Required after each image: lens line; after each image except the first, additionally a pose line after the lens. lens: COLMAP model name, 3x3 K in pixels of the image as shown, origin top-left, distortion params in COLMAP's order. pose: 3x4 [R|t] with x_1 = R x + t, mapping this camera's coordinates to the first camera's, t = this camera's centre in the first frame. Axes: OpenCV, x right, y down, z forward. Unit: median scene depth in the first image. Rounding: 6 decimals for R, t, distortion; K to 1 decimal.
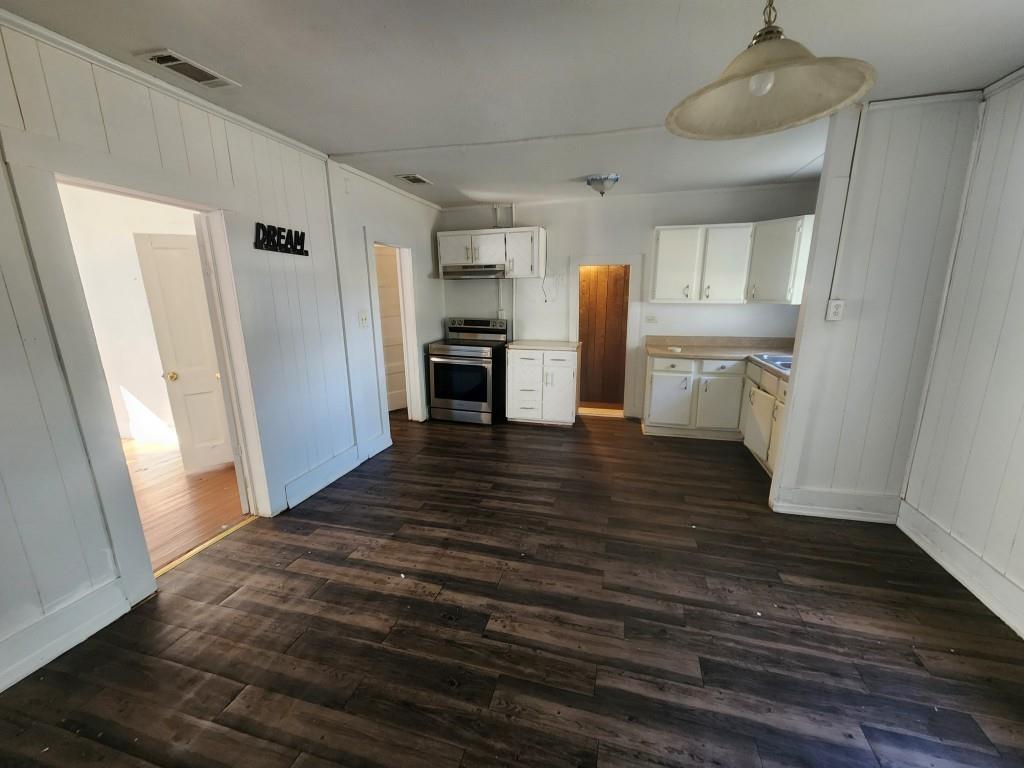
lens RADIAL K [[407.7, 0, 516.4], [0, 407.7, 387.2], [0, 0, 1]] dist [0.002289, 0.000120]
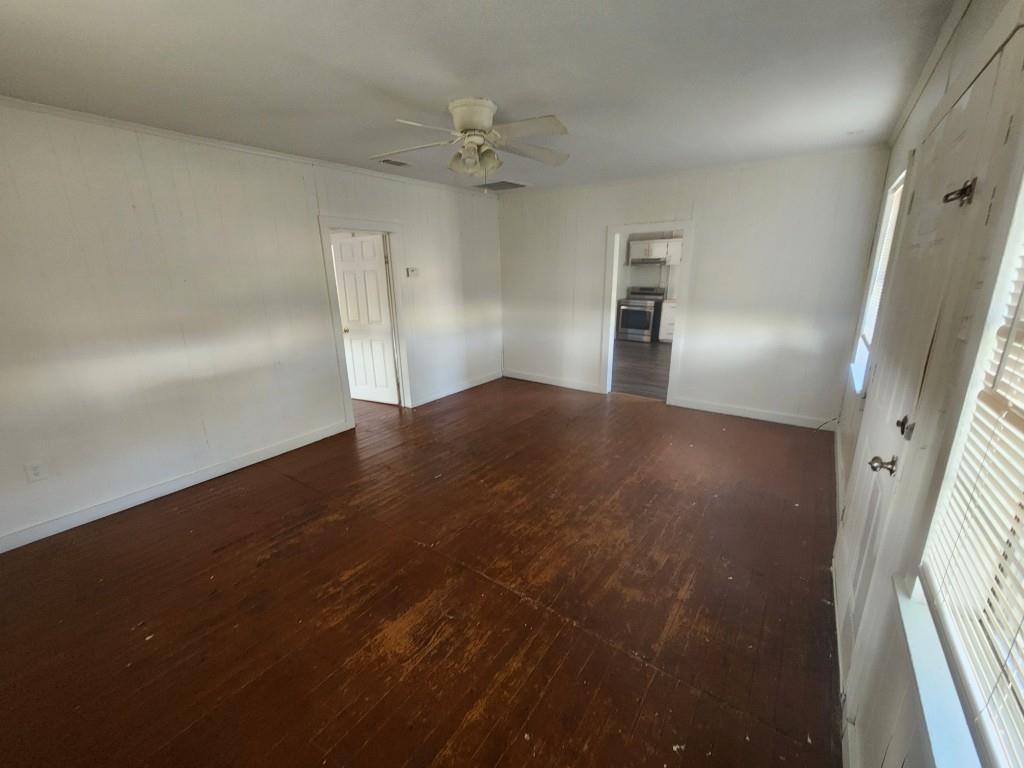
lens RADIAL K [[407.7, 0, 507.6], [0, 407.7, 383.4], [0, 0, 1]] dist [0.002289, 0.000120]
pose [[0.930264, 0.095122, -0.354345, 0.013789], [-0.084192, 0.995379, 0.046175, 0.249649], [0.357100, -0.013122, 0.933974, -1.027740]]
